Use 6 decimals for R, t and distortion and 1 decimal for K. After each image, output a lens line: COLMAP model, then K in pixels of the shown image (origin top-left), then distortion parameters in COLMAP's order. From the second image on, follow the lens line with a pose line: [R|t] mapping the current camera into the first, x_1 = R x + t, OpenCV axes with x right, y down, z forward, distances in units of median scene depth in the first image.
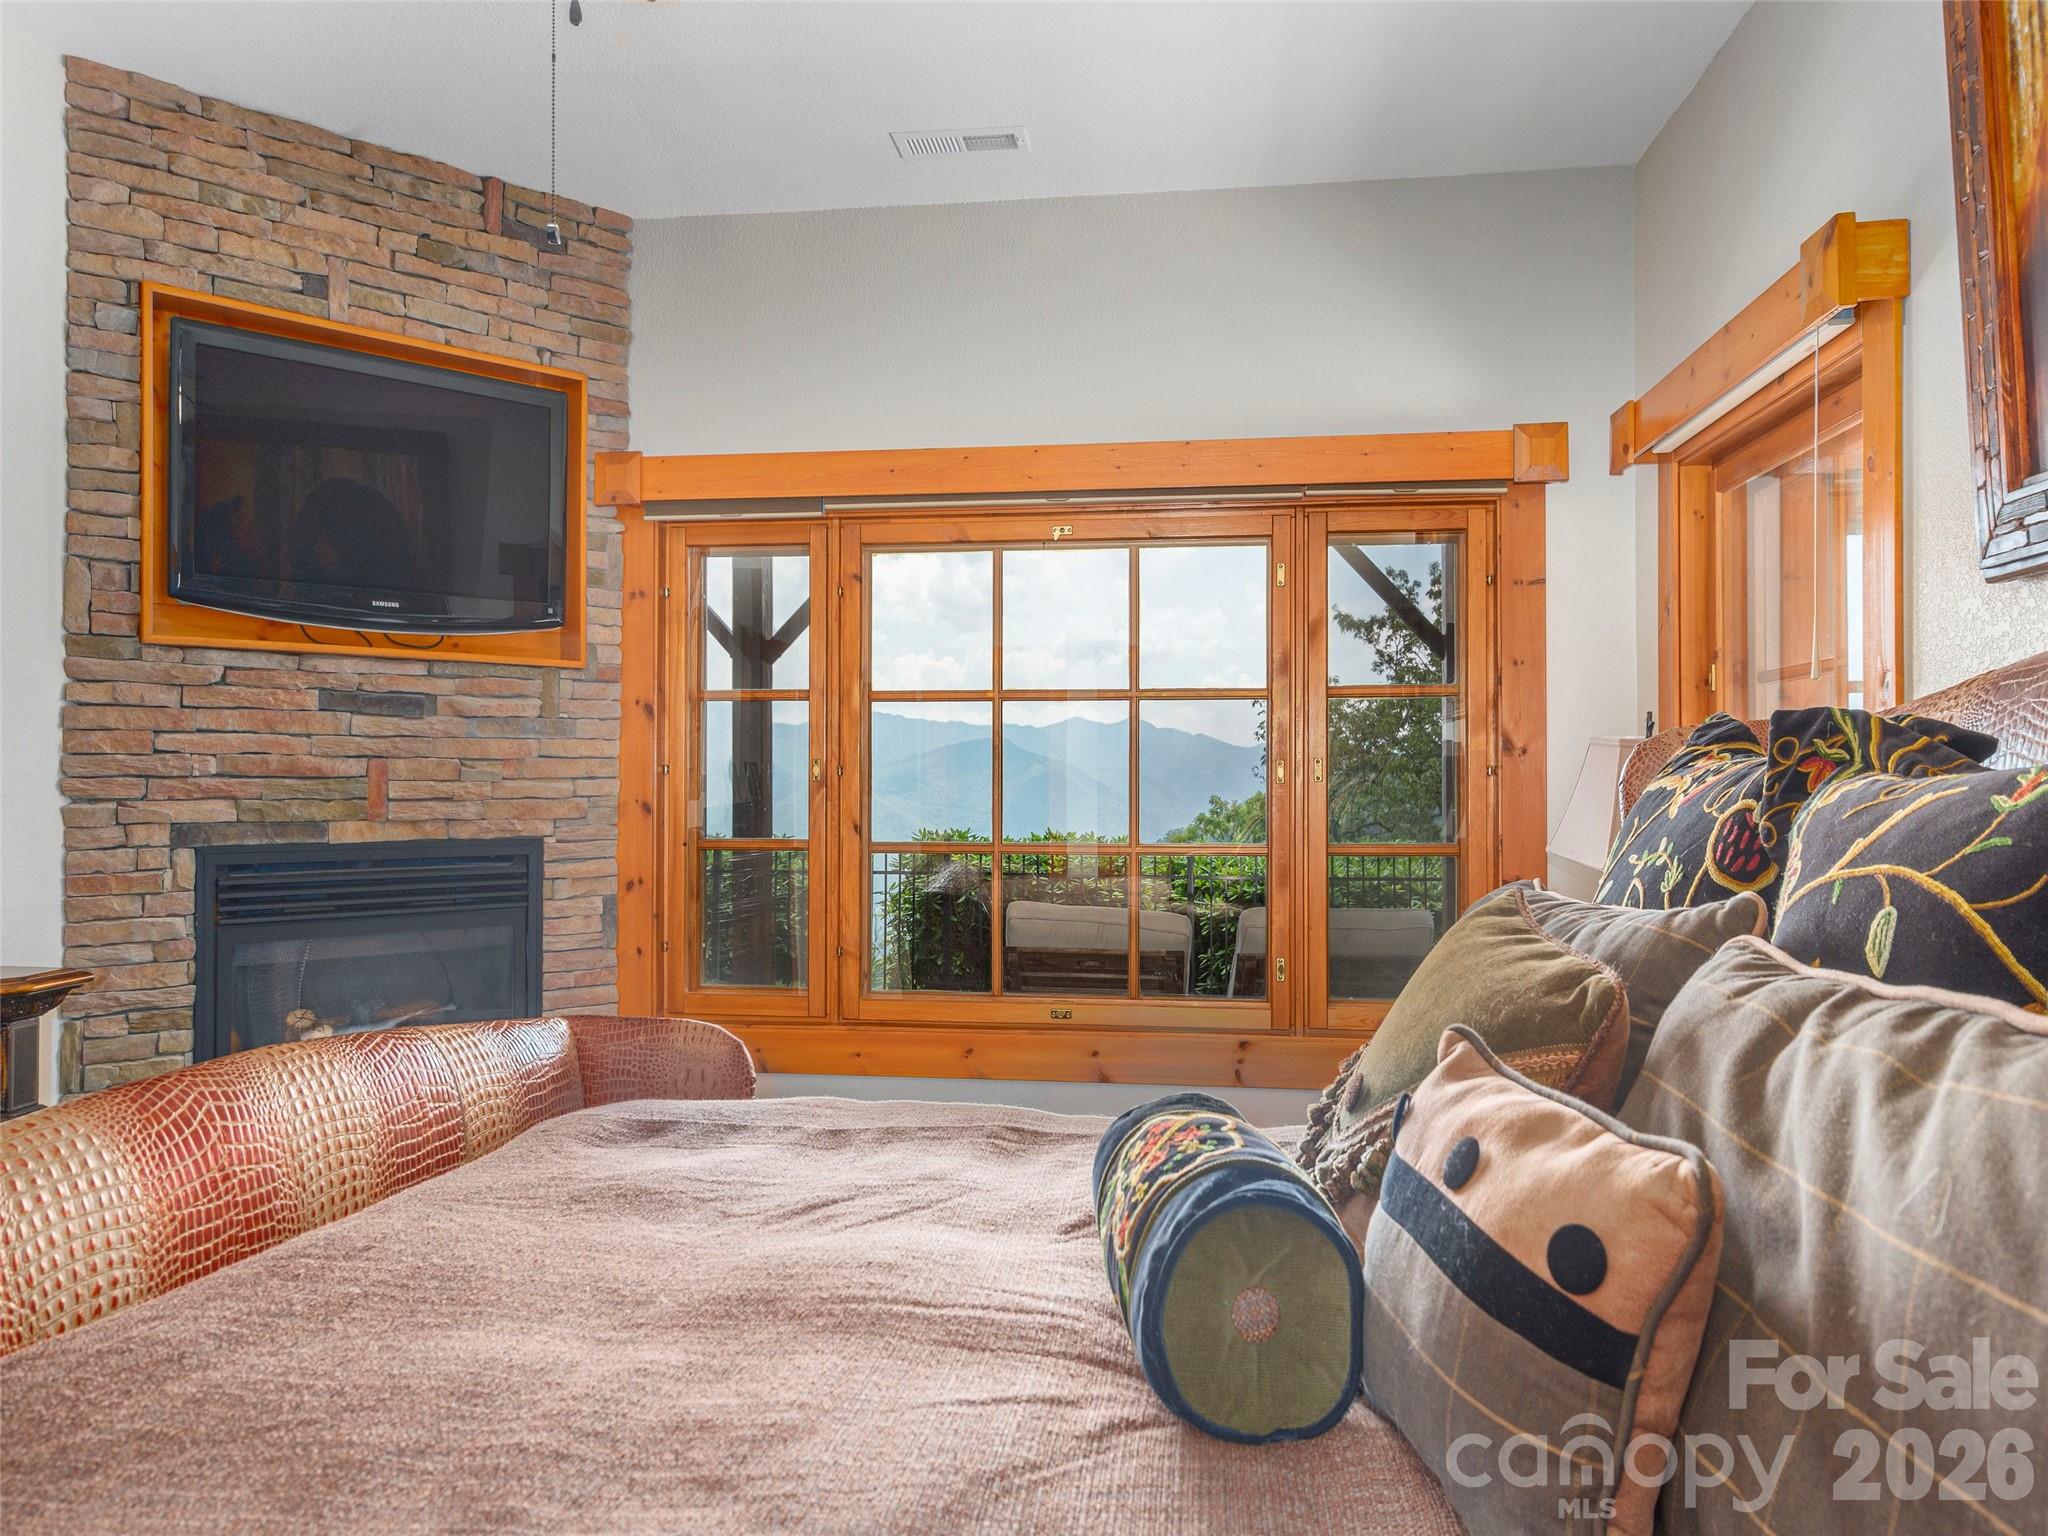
lens RADIAL K [[1355.3, 0, 1023.8], [0, 1355.3, 760.8], [0, 0, 1]] dist [-0.007761, 0.003990]
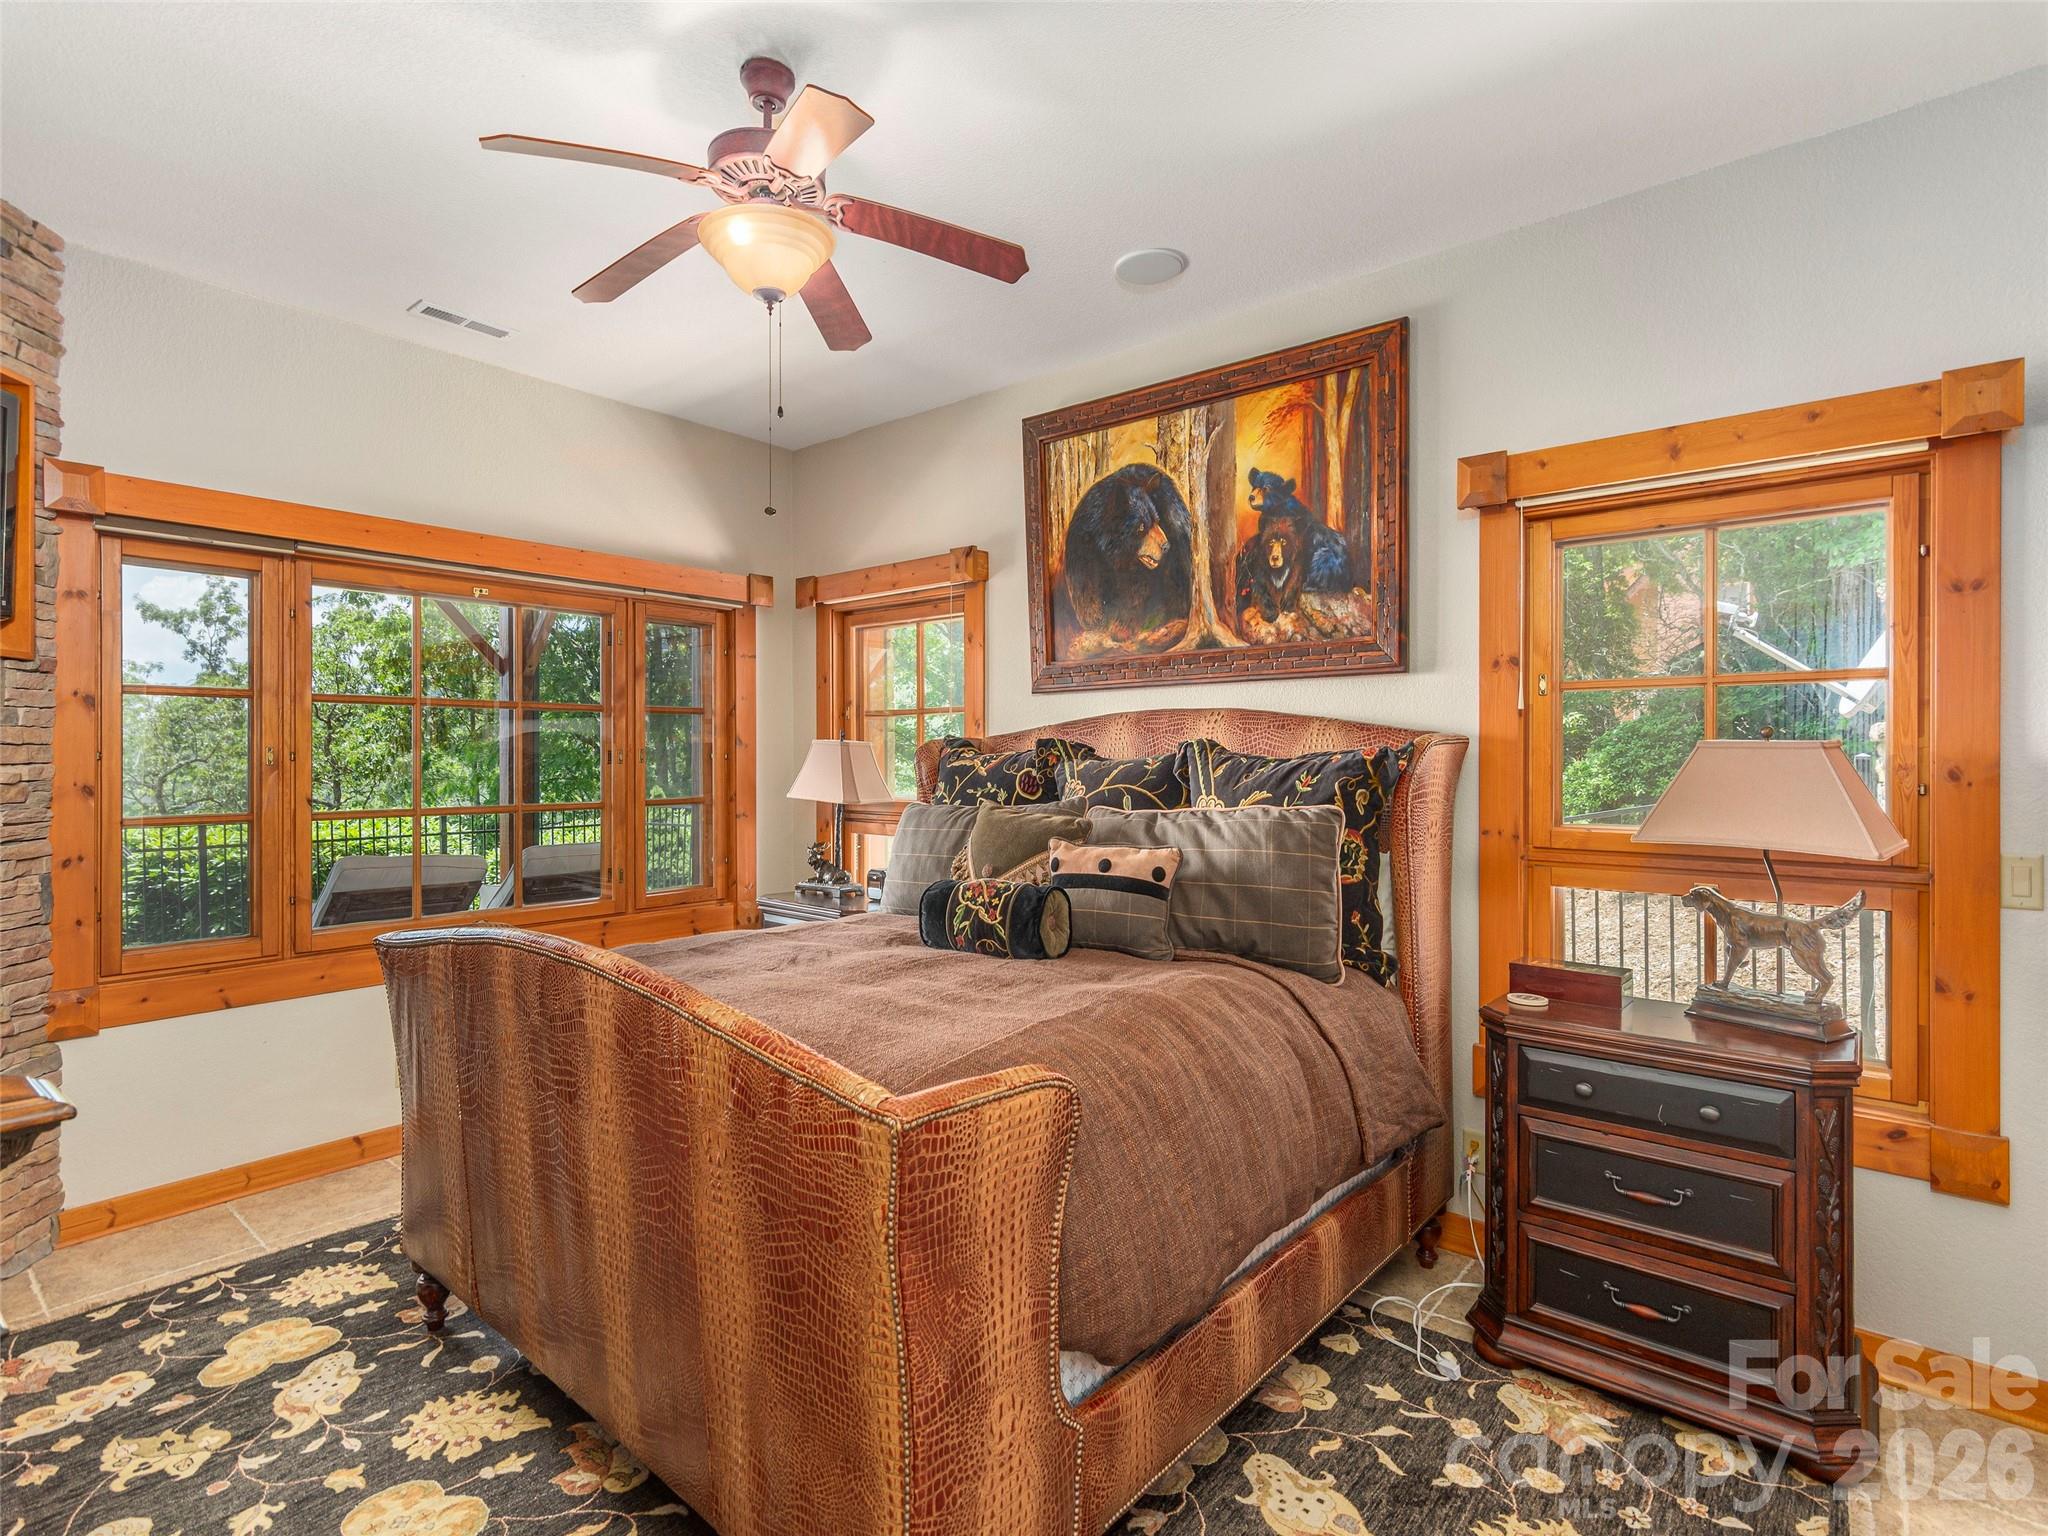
lens RADIAL K [[1017.2, 0, 1029.6], [0, 1017.2, 763.6], [0, 0, 1]] dist [0.000022, -0.001934]
pose [[0.524883, -0.008147, 0.851135, -0.578494], [-0.009132, 0.999843, 0.015202, -0.006495], [-0.851125, -0.015752, 0.524726, -0.077381]]
